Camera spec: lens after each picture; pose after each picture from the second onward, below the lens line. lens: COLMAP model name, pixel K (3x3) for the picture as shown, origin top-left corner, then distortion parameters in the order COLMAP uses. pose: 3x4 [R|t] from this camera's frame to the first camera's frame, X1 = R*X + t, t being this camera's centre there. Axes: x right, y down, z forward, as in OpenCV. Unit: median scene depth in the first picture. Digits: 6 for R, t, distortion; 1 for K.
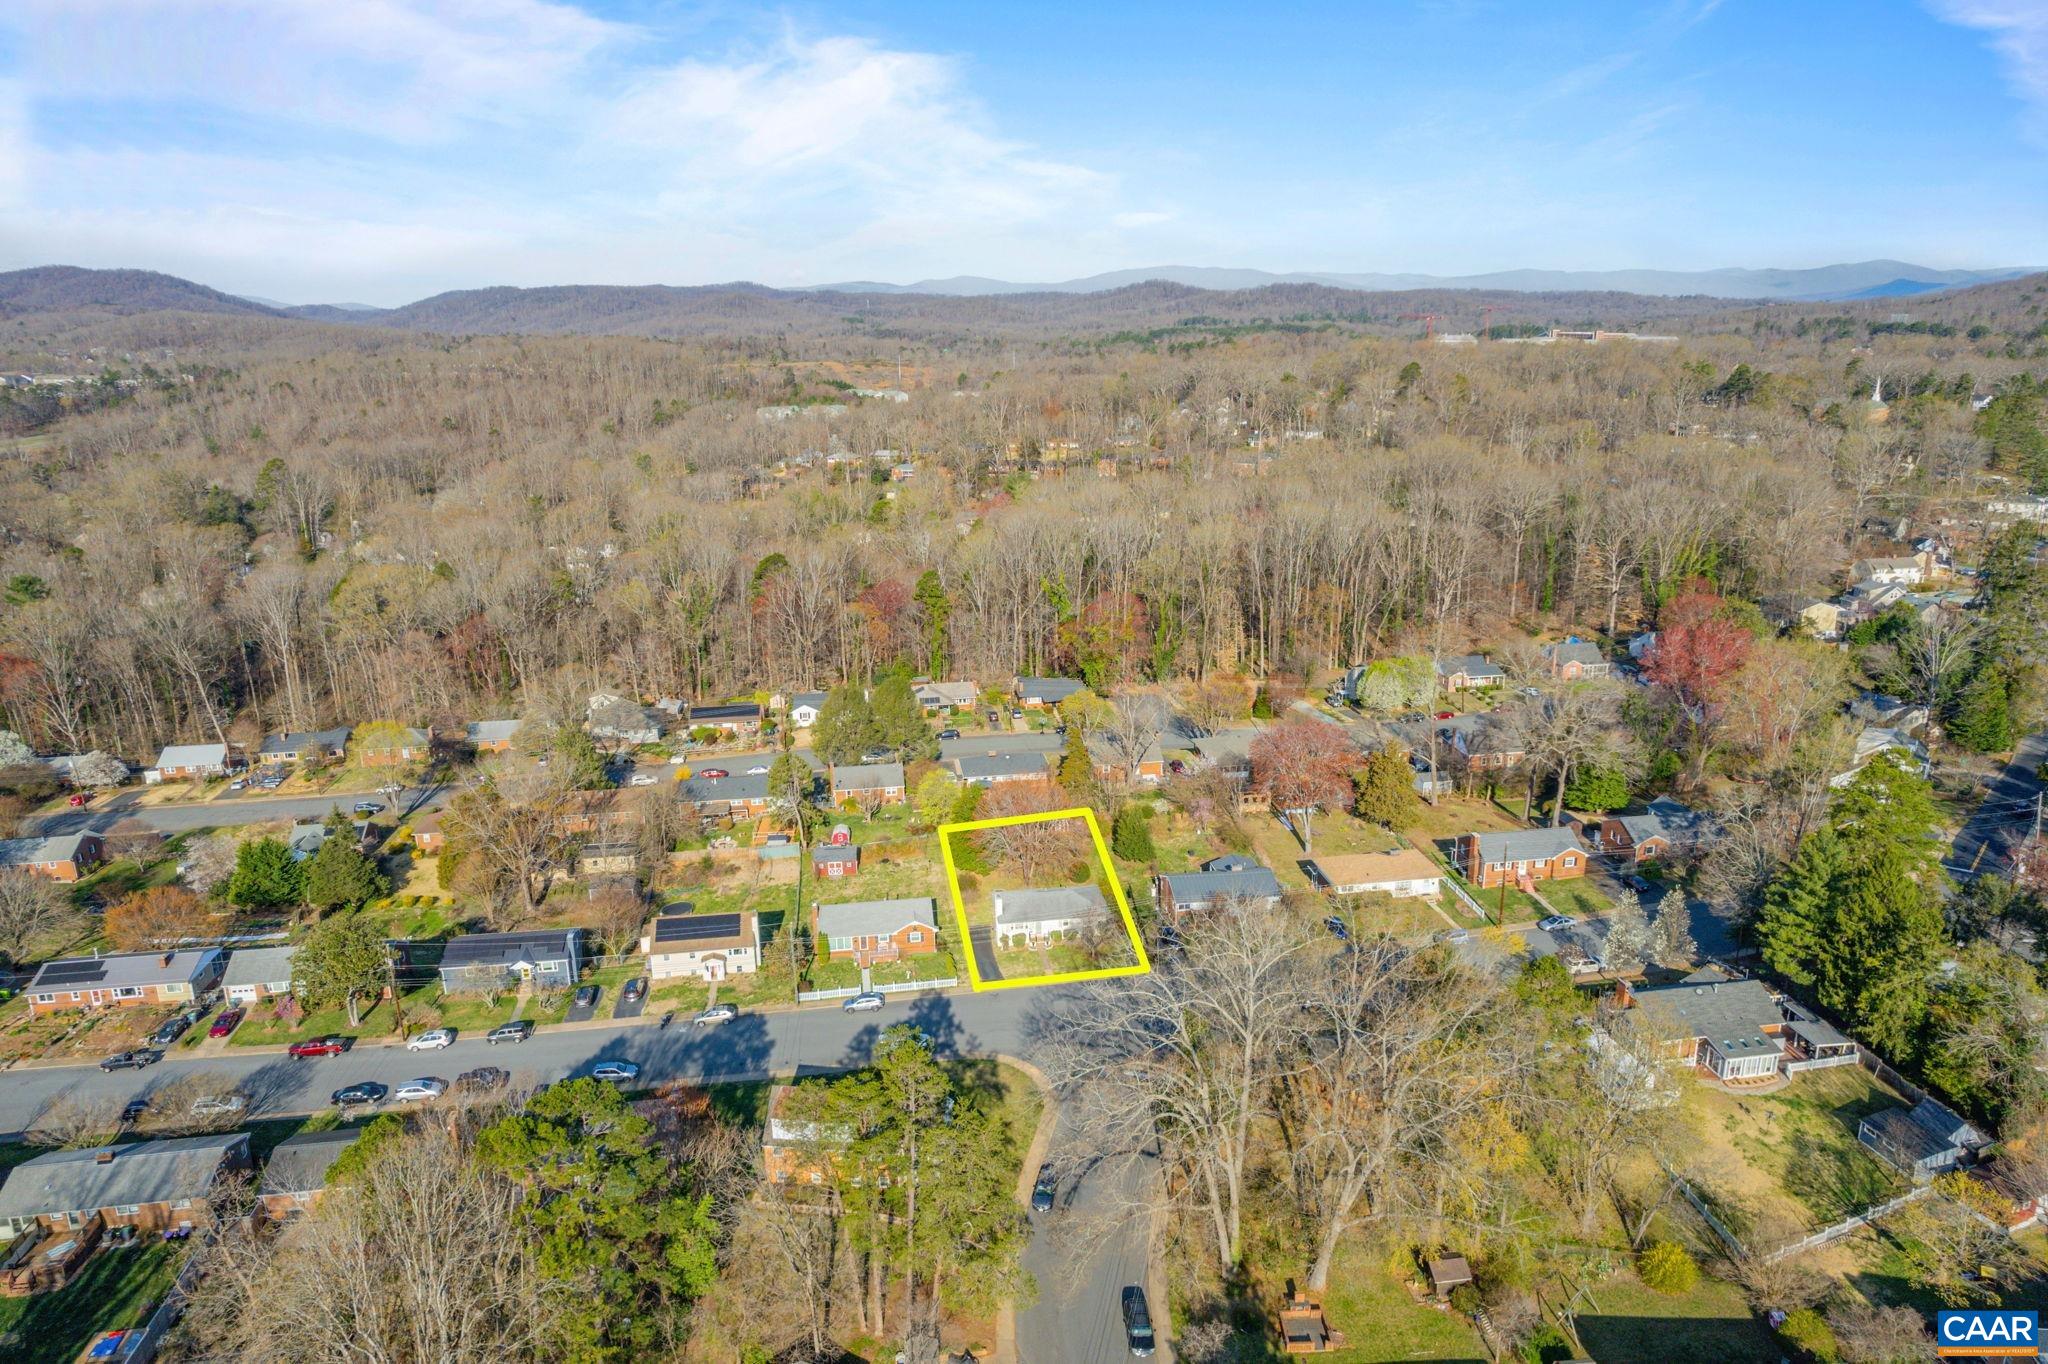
lens RADIAL K [[1272.4, 0, 1024.0], [0, 1272.4, 682.0], [0, 0, 1]] dist [-0.003596, 0.032249]
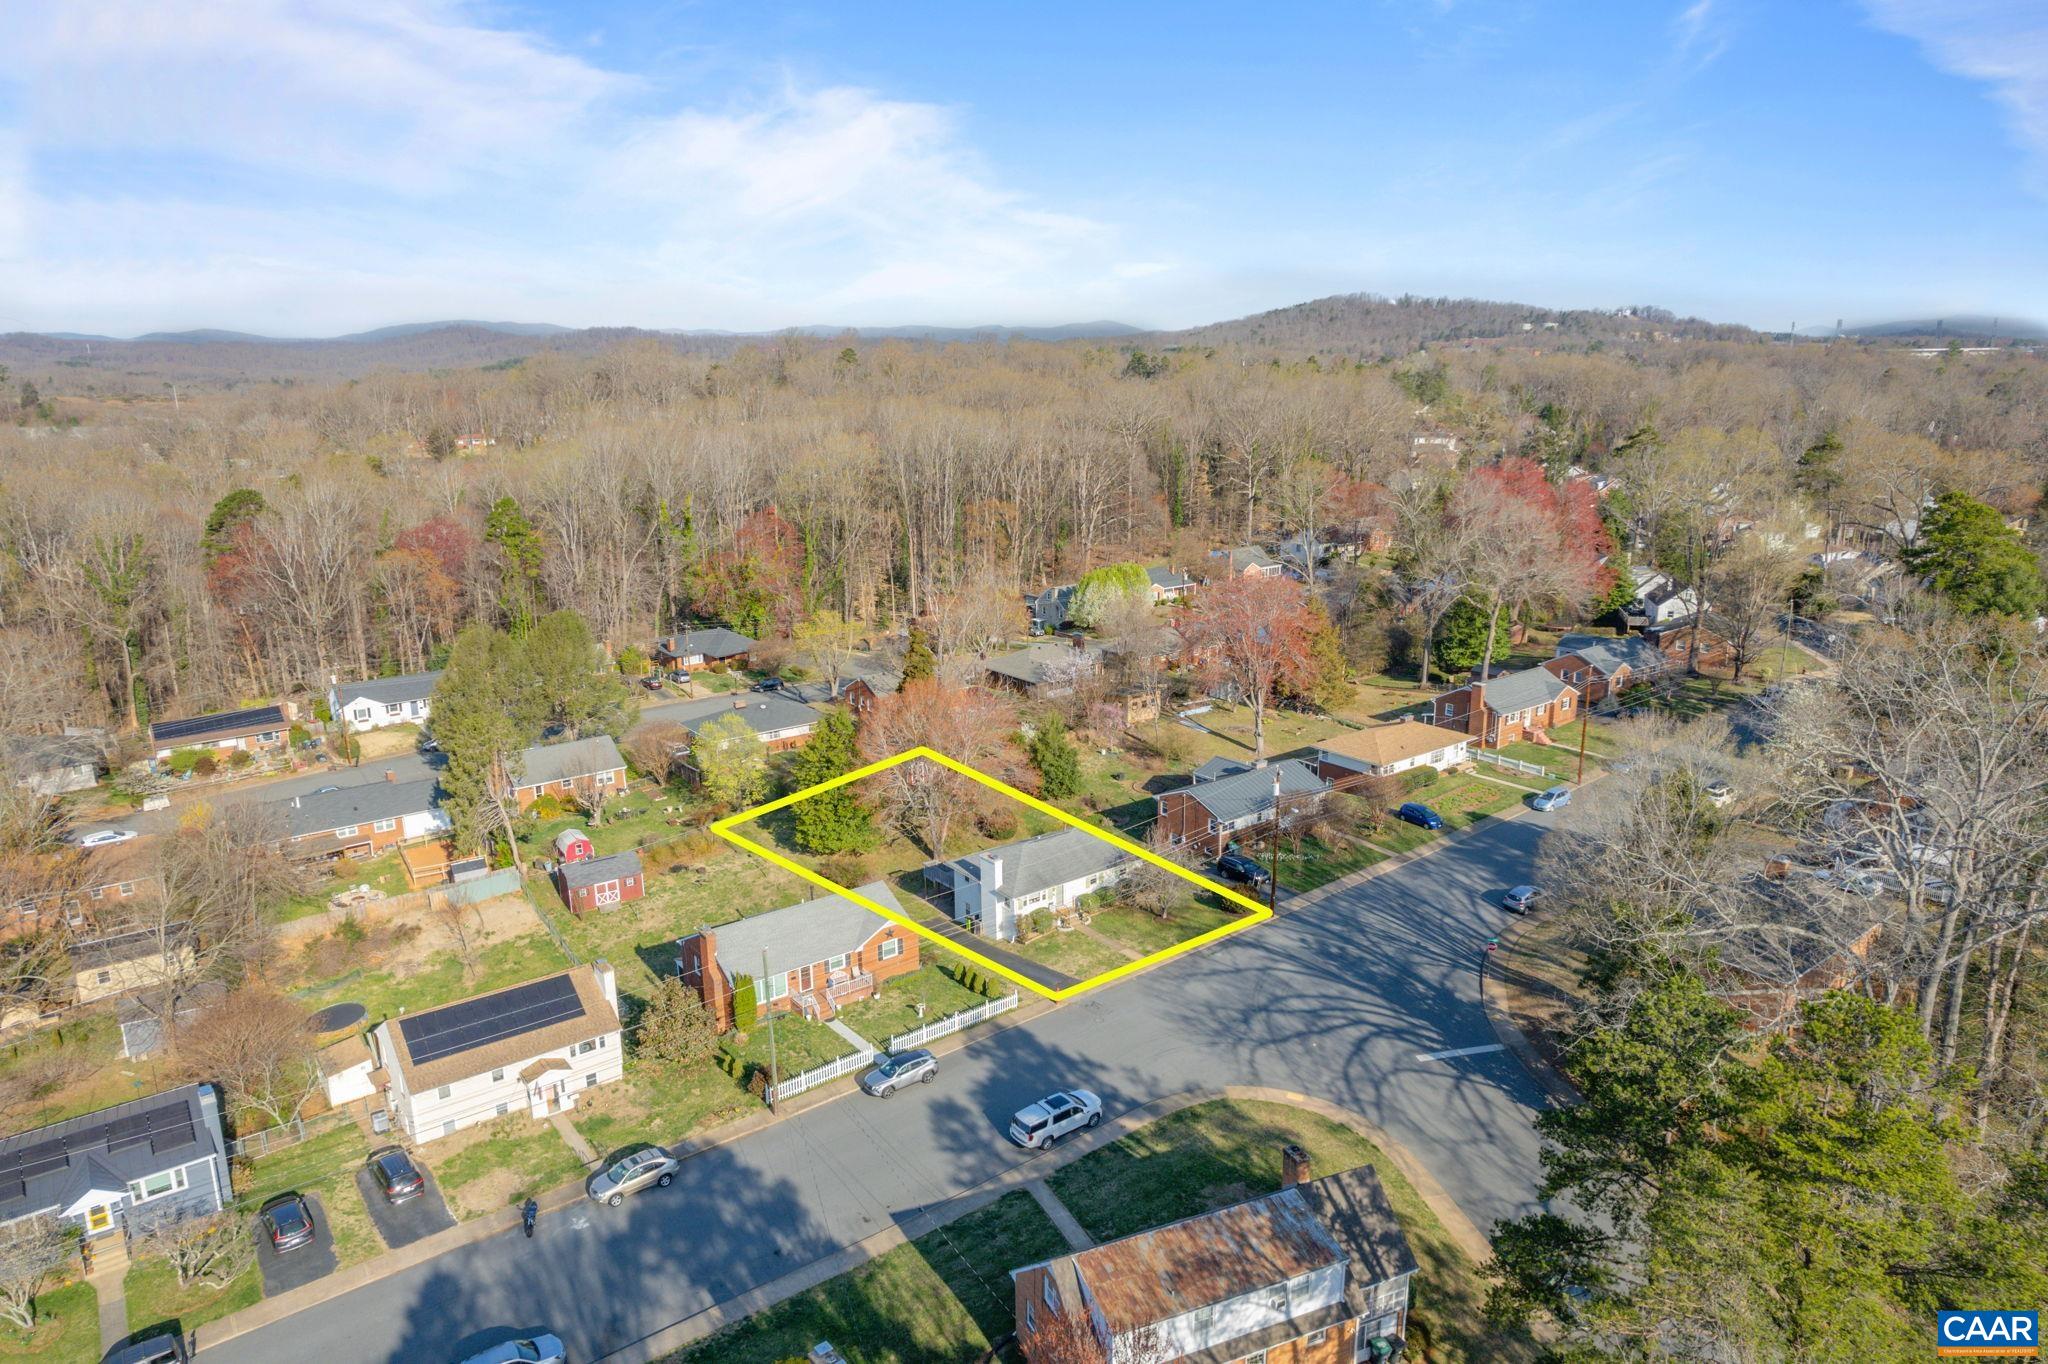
lens RADIAL K [[1272.4, 0, 1024.0], [0, 1272.4, 682.0], [0, 0, 1]] dist [-0.003596, 0.032249]
pose [[0.883415, -0.115525, 0.454128, -0.278050], [0.126684, 0.991926, 0.005896, 0.081972], [-0.451142, 0.052322, 0.890917, 0.437939]]
